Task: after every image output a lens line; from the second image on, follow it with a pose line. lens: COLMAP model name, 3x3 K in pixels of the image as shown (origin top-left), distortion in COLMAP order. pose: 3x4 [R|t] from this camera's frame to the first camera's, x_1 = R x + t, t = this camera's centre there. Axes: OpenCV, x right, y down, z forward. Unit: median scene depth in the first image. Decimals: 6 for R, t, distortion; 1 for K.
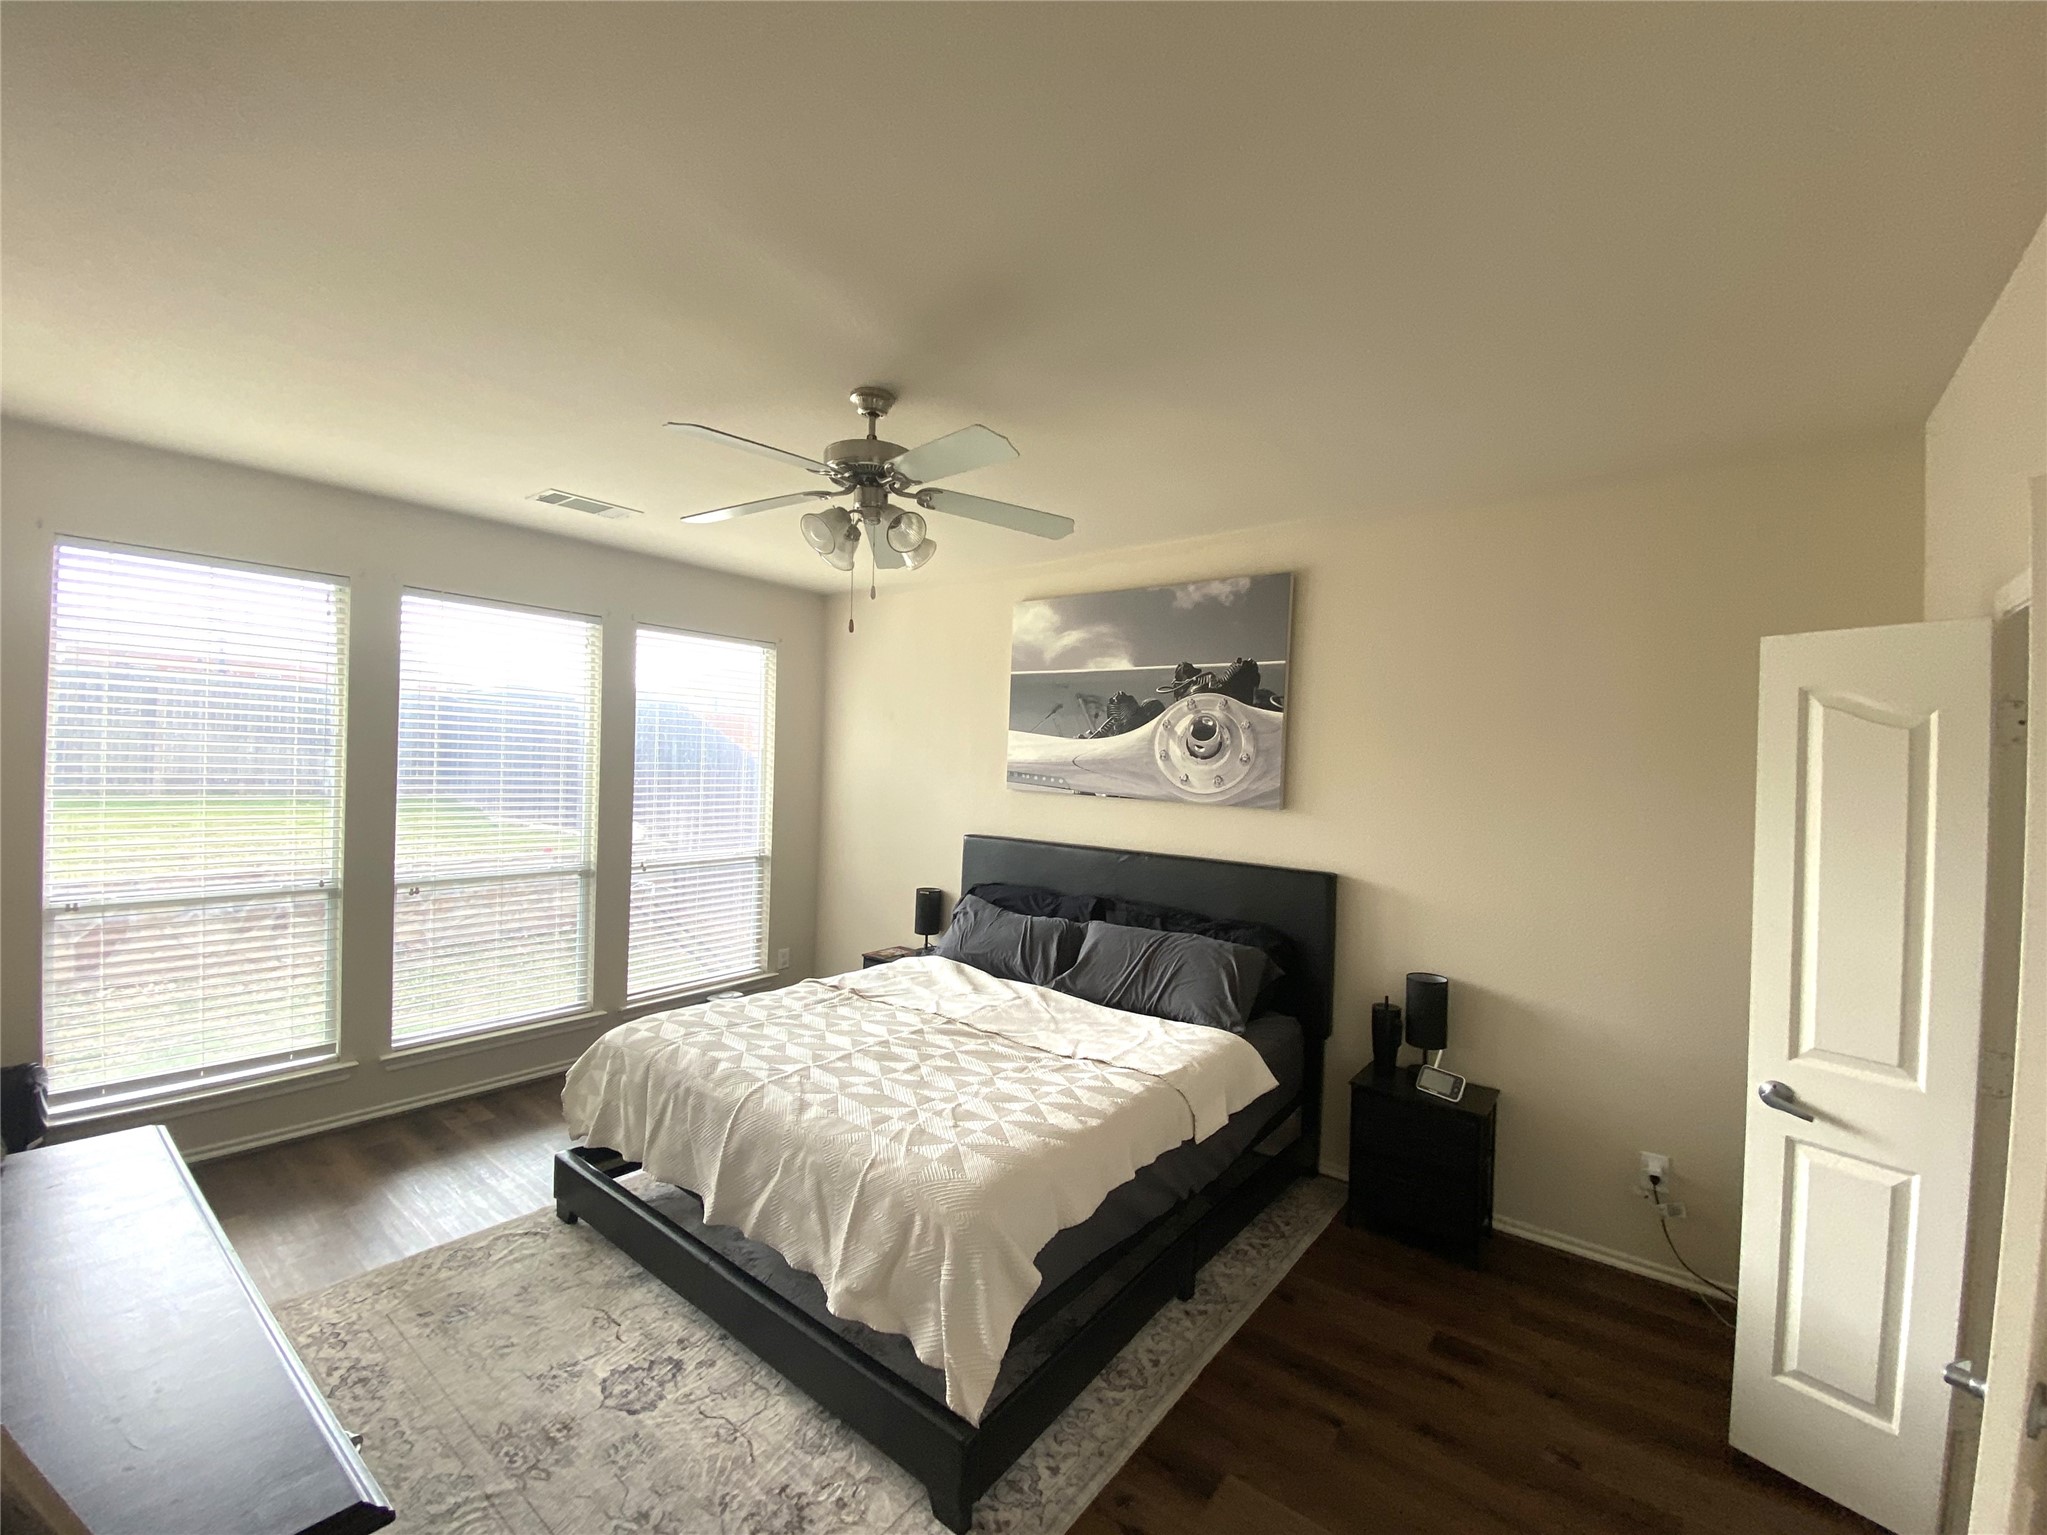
lens RADIAL K [[828.0, 0, 1019.5], [0, 828.0, 757.2], [0, 0, 1]] dist [-0.005627, -0.001722]
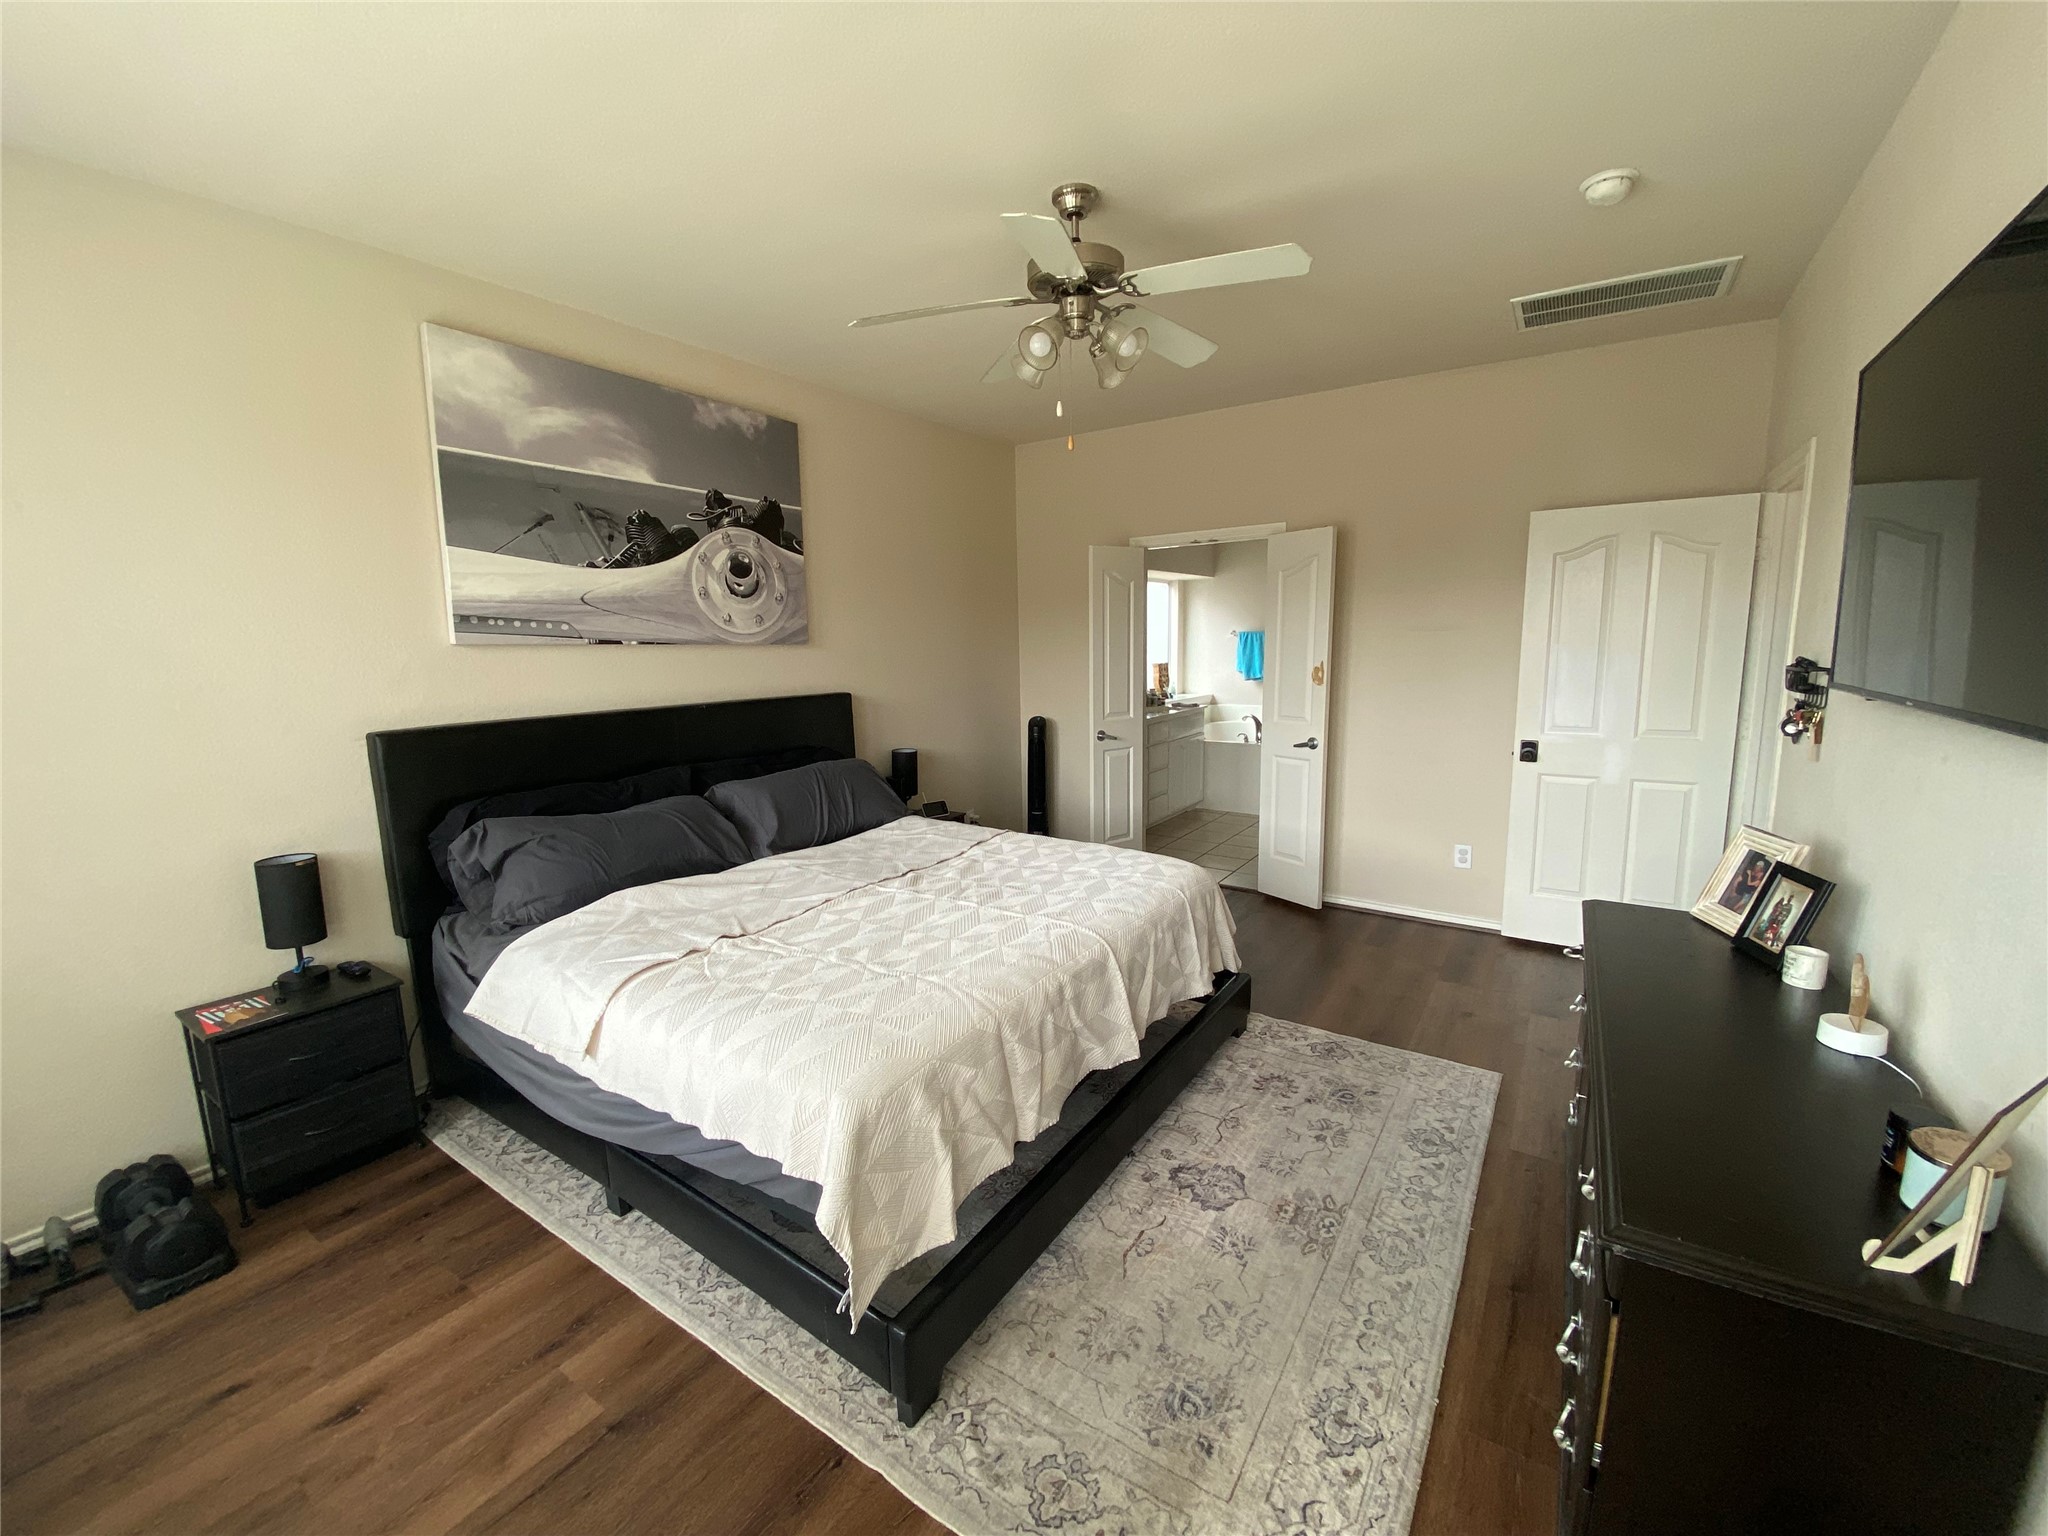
lens RADIAL K [[828.4, 0, 1012.7], [0, 828.4, 776.2], [0, 0, 1]] dist [-0.005627, -0.001722]
pose [[-0.071802, -0.184490, 0.980208, -0.785942], [0.014149, 0.982457, 0.185949, 0.031710], [-0.997319, 0.027220, -0.067932, 0.747961]]
